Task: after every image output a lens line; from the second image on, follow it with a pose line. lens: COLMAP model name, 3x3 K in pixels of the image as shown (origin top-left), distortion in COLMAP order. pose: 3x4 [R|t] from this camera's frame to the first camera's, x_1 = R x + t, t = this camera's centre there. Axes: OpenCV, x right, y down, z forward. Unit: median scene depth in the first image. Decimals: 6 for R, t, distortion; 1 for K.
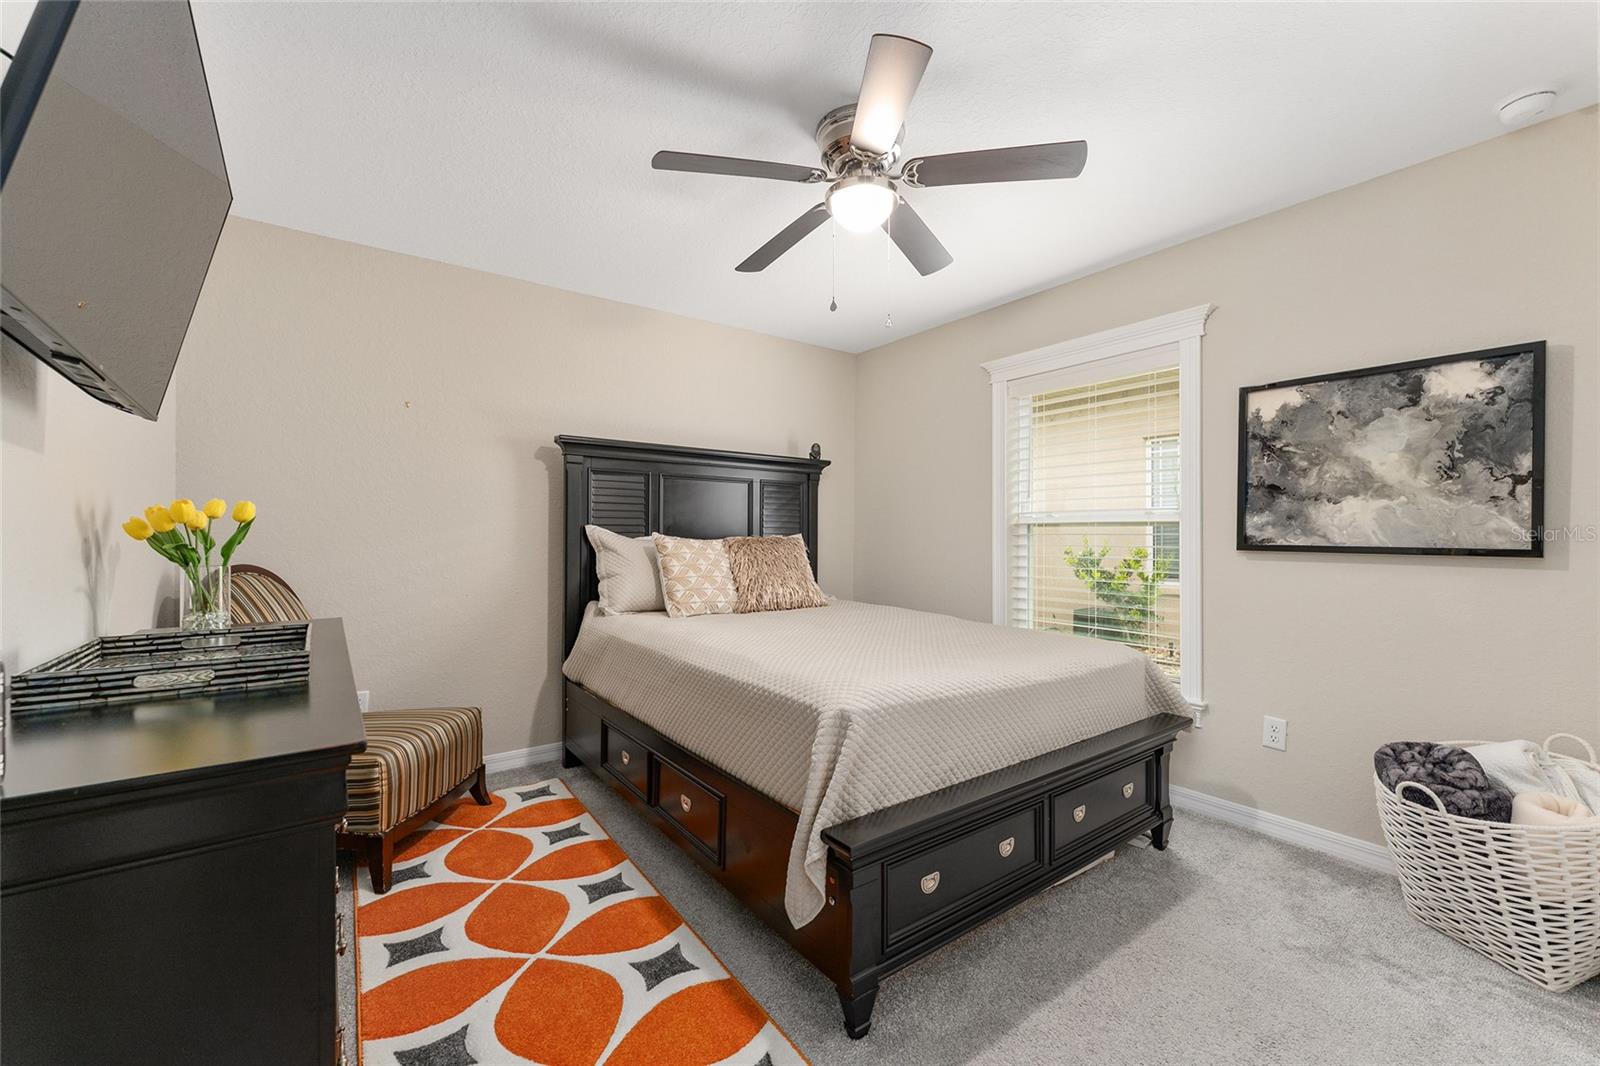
lens RADIAL K [[641.6, 0, 798.7], [0, 641.6, 532.5], [0, 0, 1]] dist [-0.000017, -0.000139]
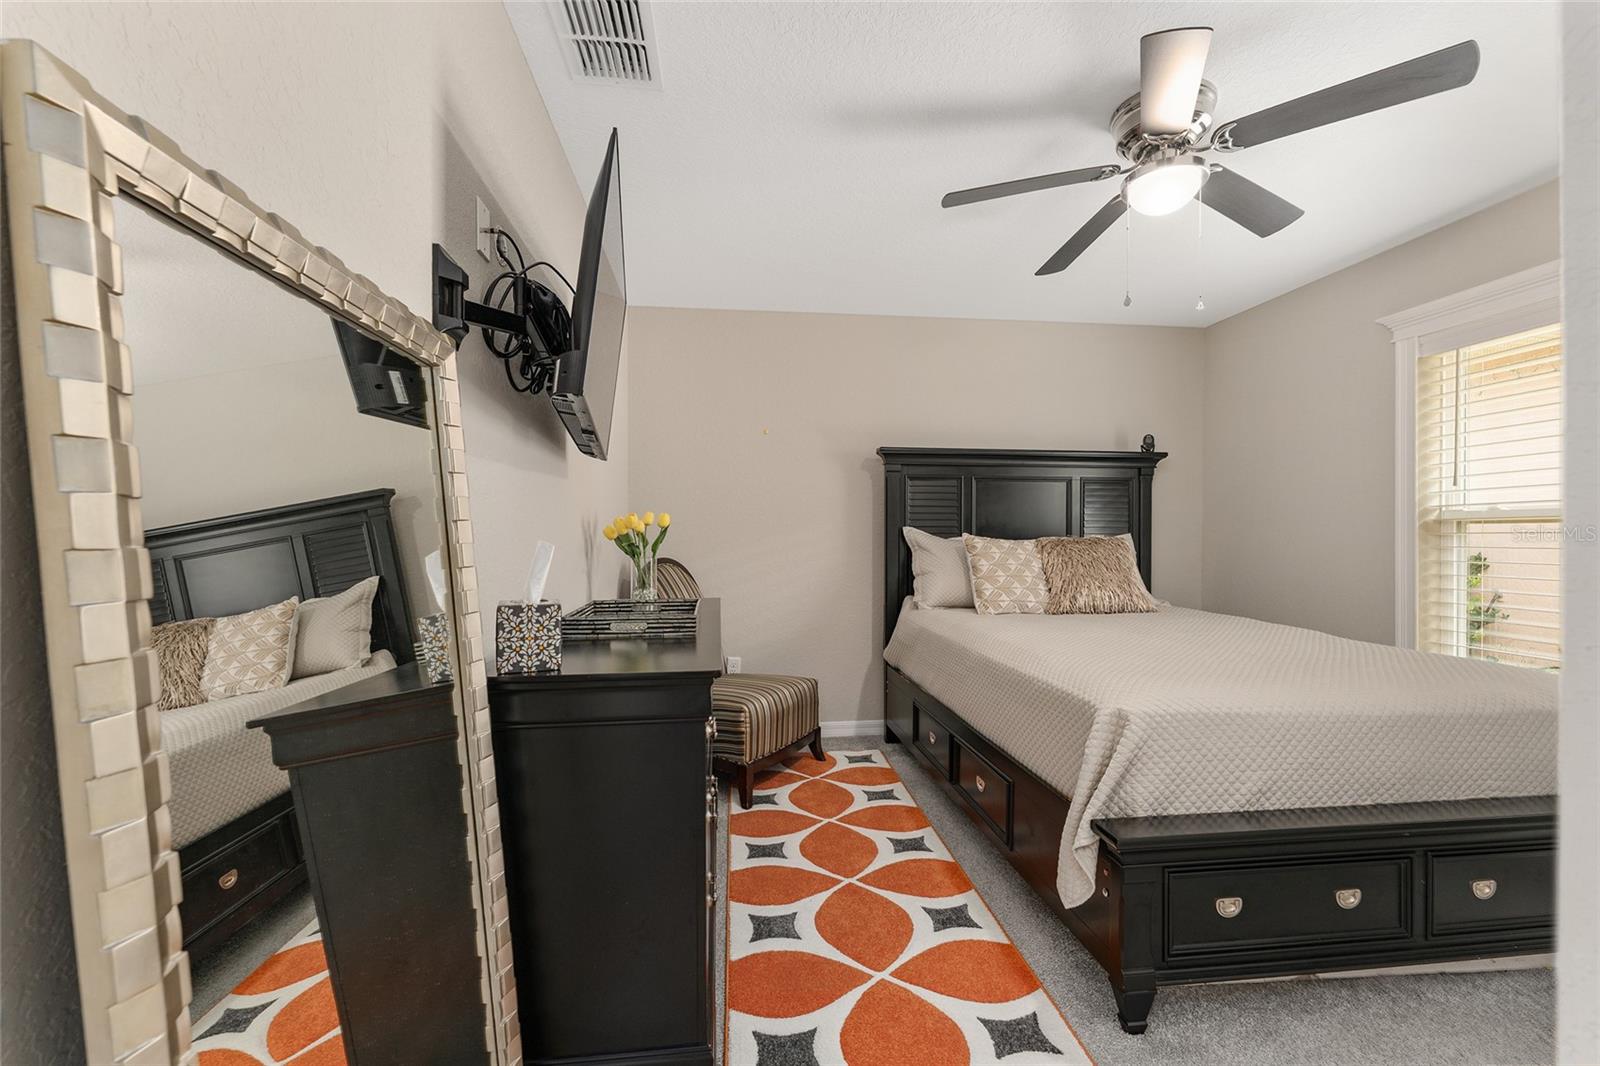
lens RADIAL K [[641.6, 0, 798.7], [0, 641.6, 532.5], [0, 0, 1]] dist [-0.000017, -0.000139]
pose [[0.872254, -0.005504, -0.489022, 0.090869], [0.005305, 0.999984, -0.001794, -0.001297], [0.489024, -0.001029, 0.872269, -0.094193]]
